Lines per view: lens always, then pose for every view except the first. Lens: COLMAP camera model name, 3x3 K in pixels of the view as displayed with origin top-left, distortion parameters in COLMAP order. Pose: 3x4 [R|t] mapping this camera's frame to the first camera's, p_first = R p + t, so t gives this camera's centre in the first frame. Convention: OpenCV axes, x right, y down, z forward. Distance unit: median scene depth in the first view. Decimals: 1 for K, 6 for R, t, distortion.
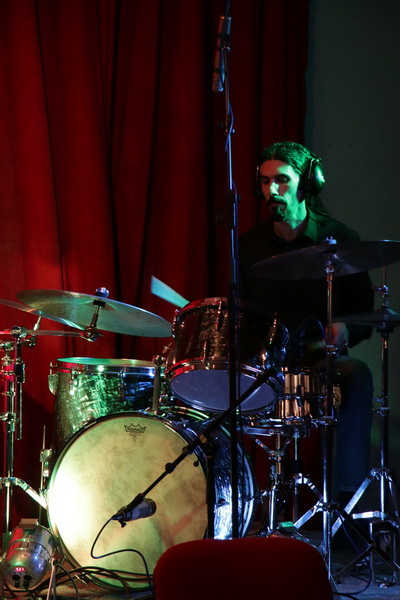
lens RADIAL K [[2533.2, 0, 199.8], [0, 2533.2, 299.9], [0, 0, 1]] dist [0.110980, 0.000000]
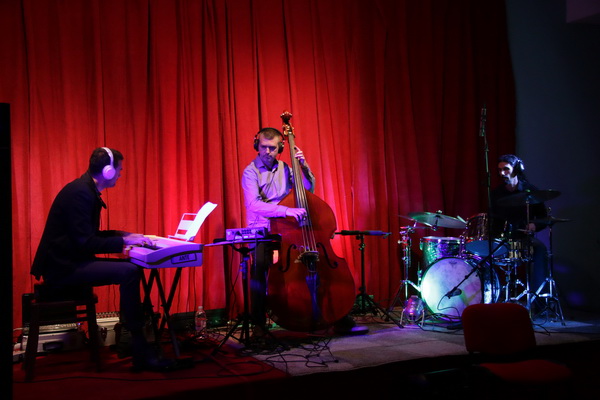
lens RADIAL K [[743.2, 0, 296.6], [0, 743.2, 202.1], [0, 0, 1]] dist [0.053084, 0.000000]
pose [[0.972214, -0.024656, -0.232791, -0.001091], [0.020836, 0.999605, -0.018853, -0.002058], [0.233164, 0.013479, 0.972344, 0.189517]]
